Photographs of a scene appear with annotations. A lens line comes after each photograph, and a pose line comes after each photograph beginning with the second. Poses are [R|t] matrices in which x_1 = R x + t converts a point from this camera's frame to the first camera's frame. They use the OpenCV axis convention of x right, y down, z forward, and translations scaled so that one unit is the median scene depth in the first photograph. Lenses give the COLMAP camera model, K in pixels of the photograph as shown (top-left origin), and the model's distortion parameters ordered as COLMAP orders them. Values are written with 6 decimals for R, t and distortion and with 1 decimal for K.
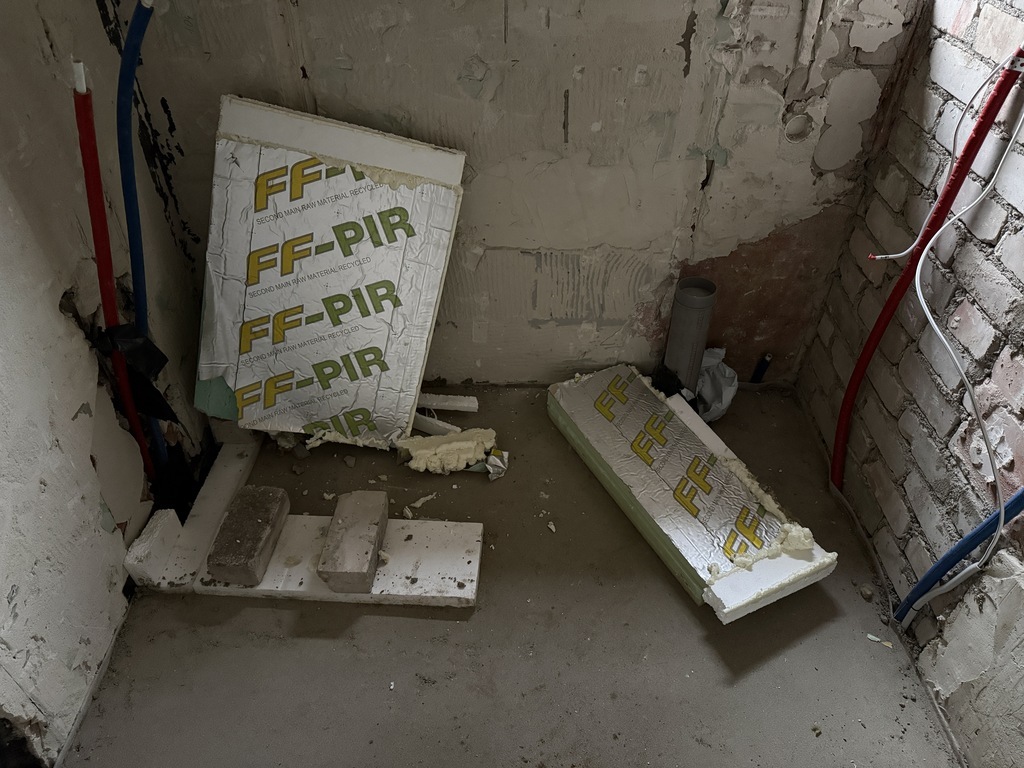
lens RADIAL K [[719.5, 0, 510.7], [0, 719.5, 389.6], [0, 0, 1]] dist [0.047107, -0.061341]
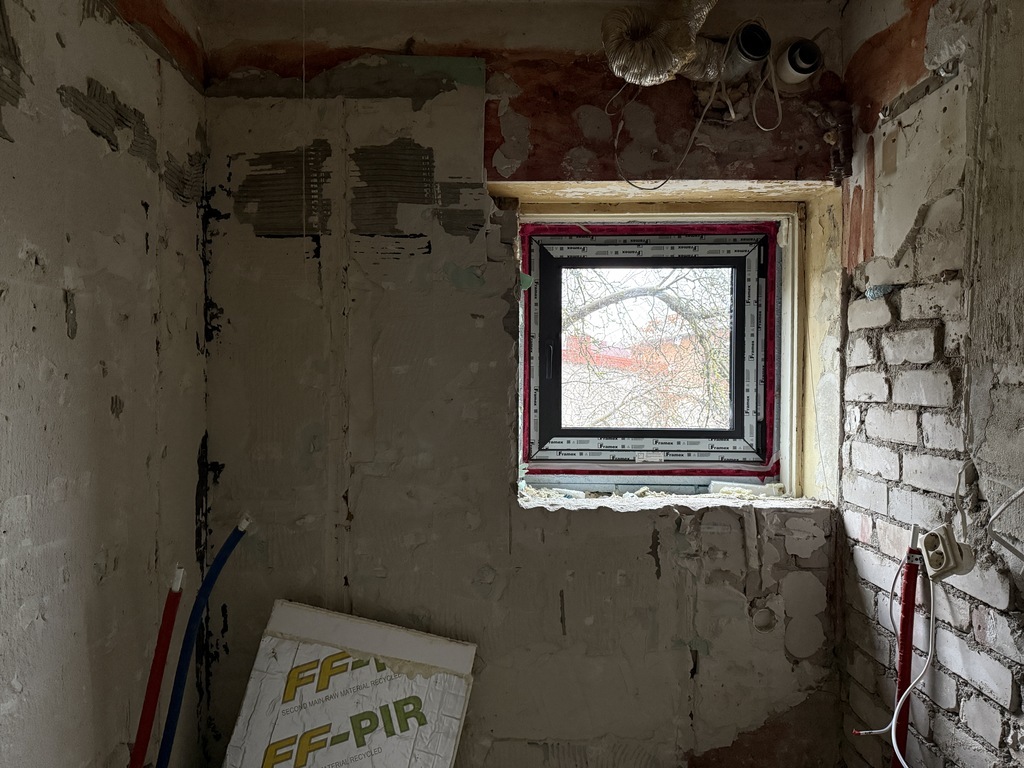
lens RADIAL K [[719.5, 0, 510.5], [0, 719.5, 385.8], [0, 0, 1]] dist [0.047107, -0.061341]
pose [[0.999813, -0.018826, -0.004490, 0.004007], [0.011429, 0.761523, -0.648037, 0.101369], [0.015619, 0.647864, 0.761596, -0.132237]]
